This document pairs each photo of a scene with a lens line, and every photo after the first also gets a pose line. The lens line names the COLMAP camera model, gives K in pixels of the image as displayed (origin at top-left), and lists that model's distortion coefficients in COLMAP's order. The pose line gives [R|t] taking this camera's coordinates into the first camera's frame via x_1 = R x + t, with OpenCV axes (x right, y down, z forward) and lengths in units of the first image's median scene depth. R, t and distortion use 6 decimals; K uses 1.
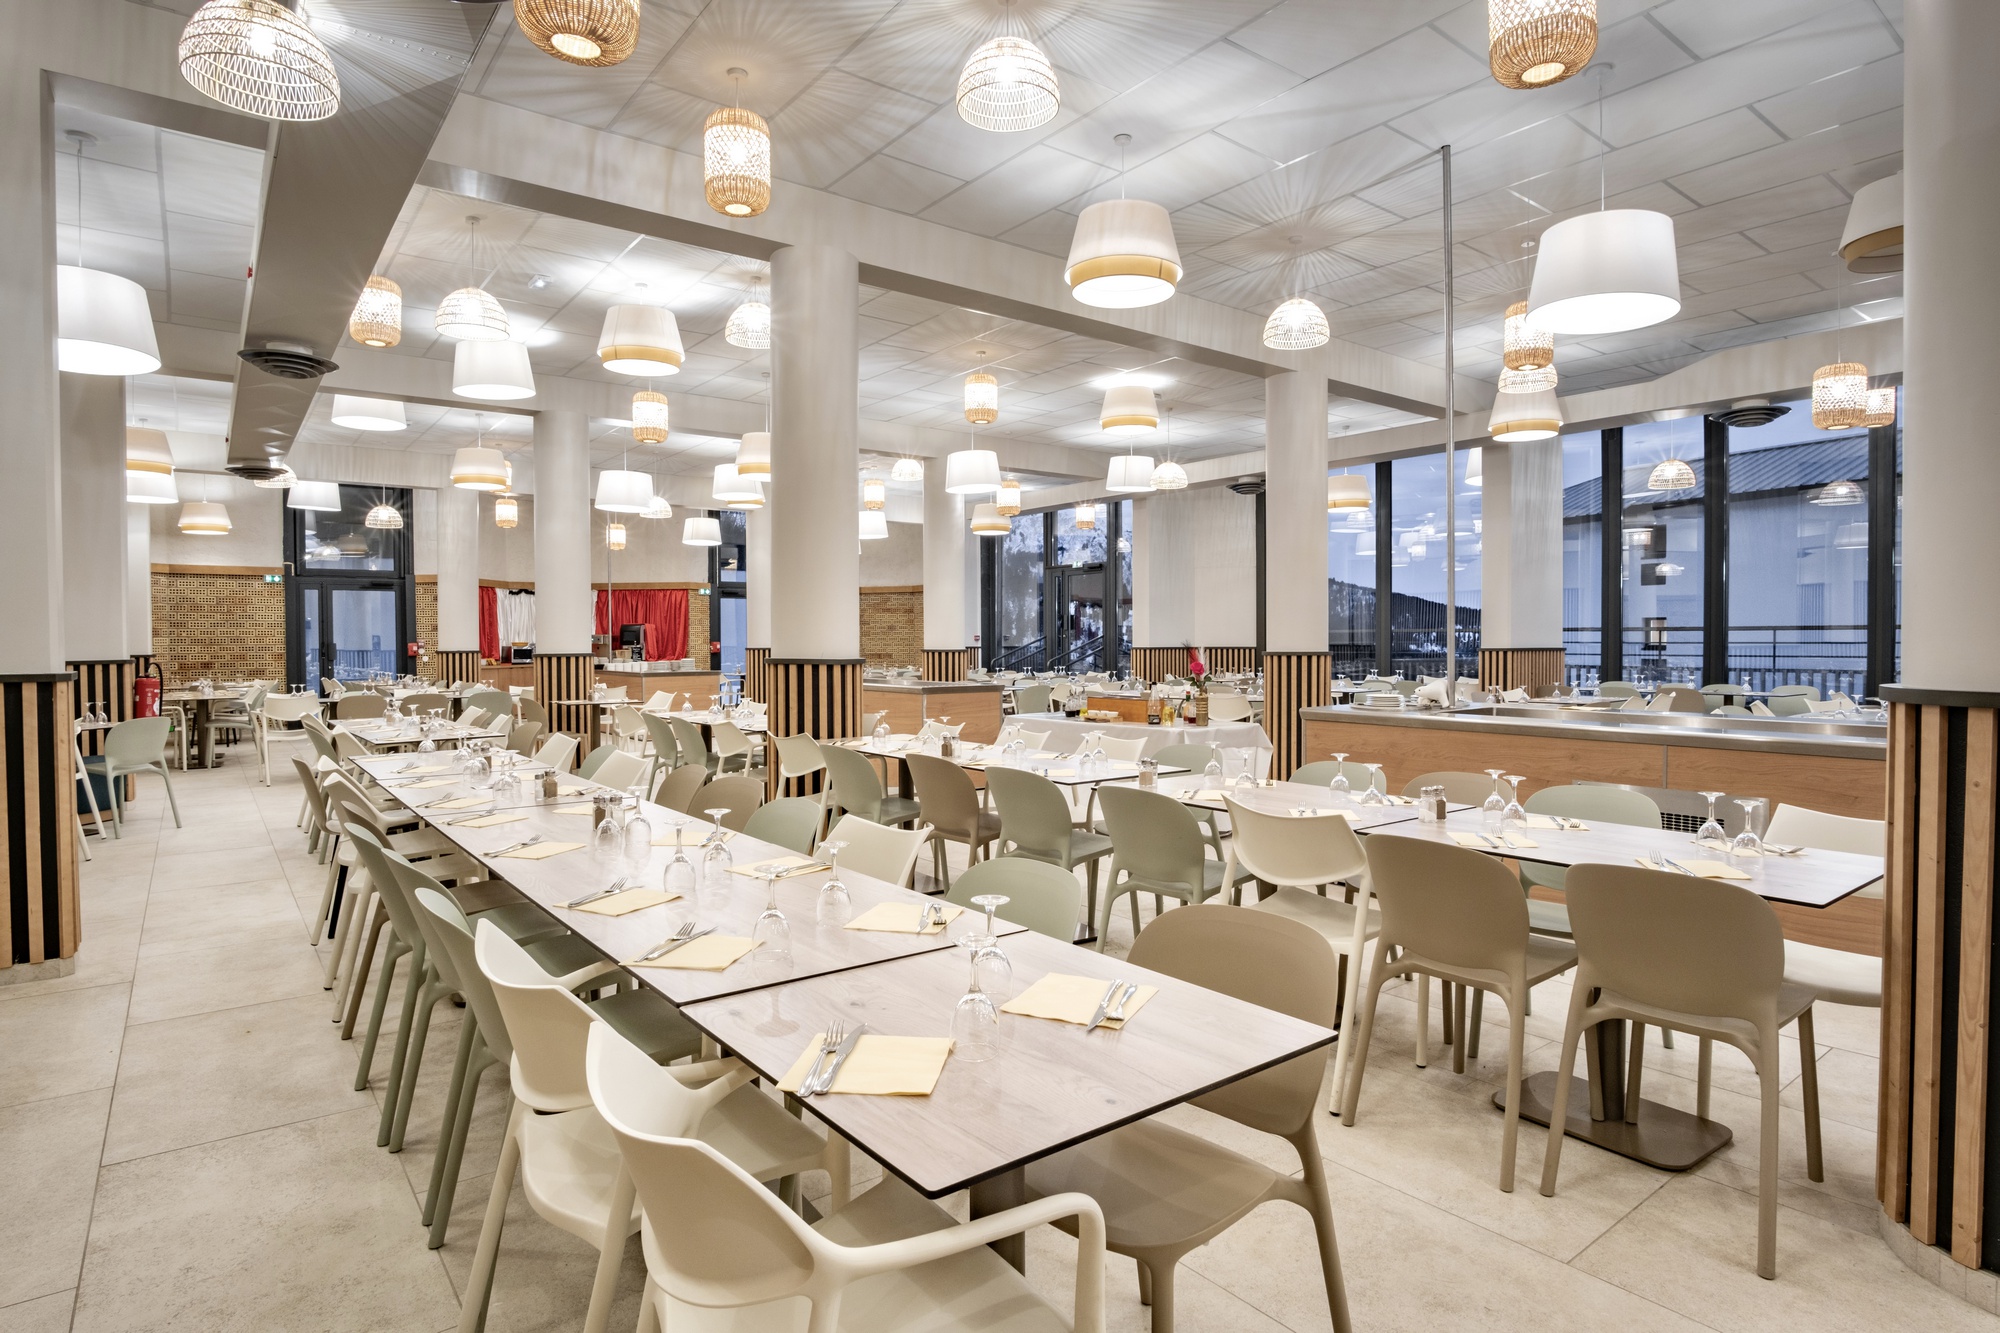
lens RADIAL K [[1054.7, 0, 1000.0], [0, 1054.7, 666.5], [0, 0, 1]] dist [-0.020272, 0.001247]
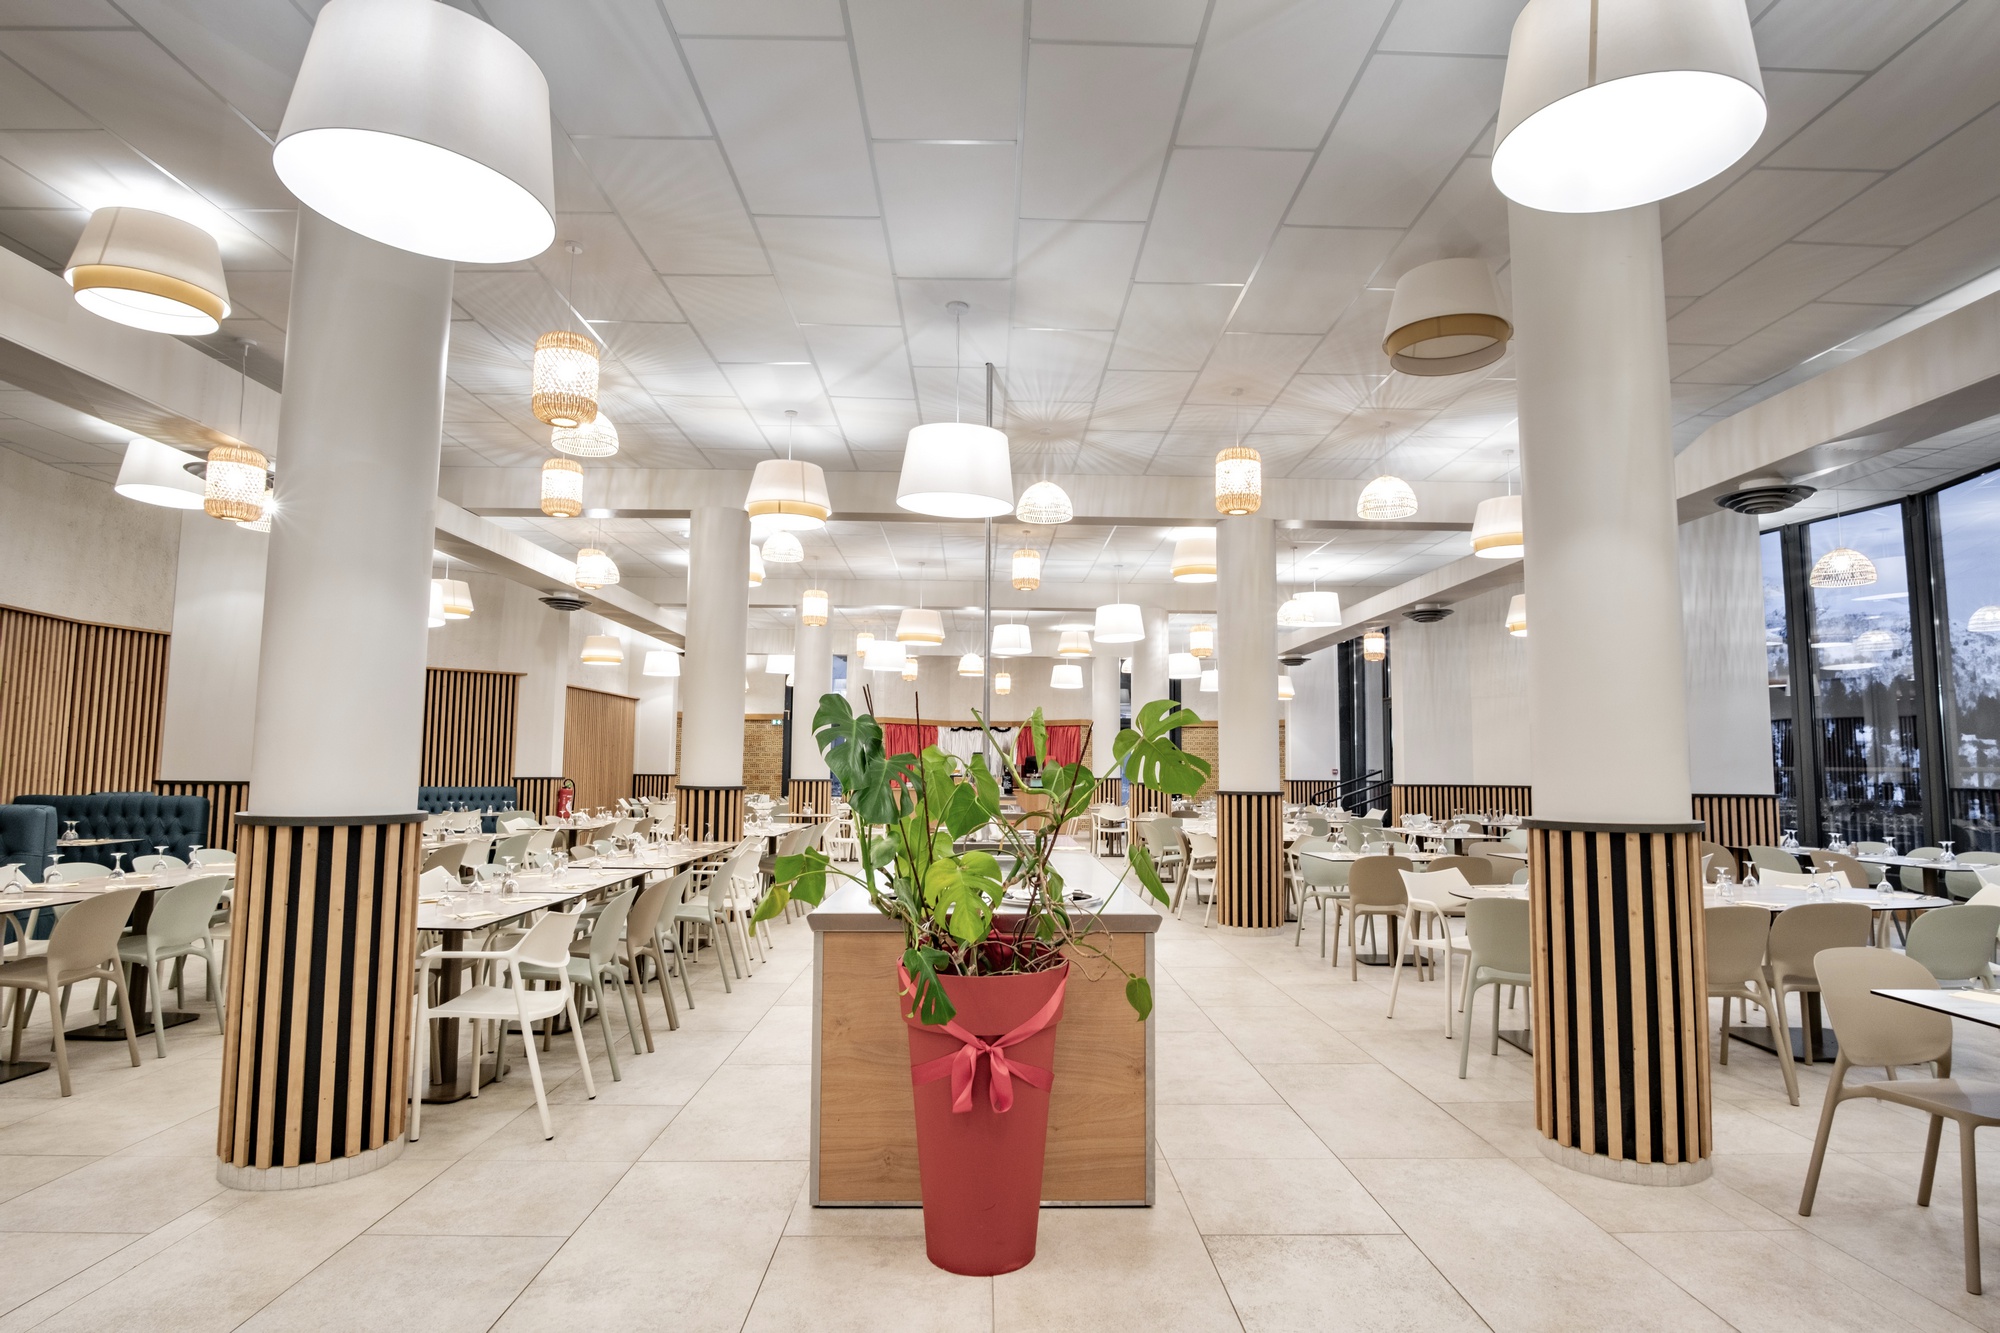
lens RADIAL K [[1061.6, 0, 1009.6], [0, 1061.6, 659.7], [0, 0, 1]] dist [-0.028996, 0.002689]
pose [[0.804131, -0.047051, -0.592587, 0.611915], [-0.028650, 0.992637, -0.117693, -0.011520], [0.593761, 0.111618, 0.796862, 0.047557]]
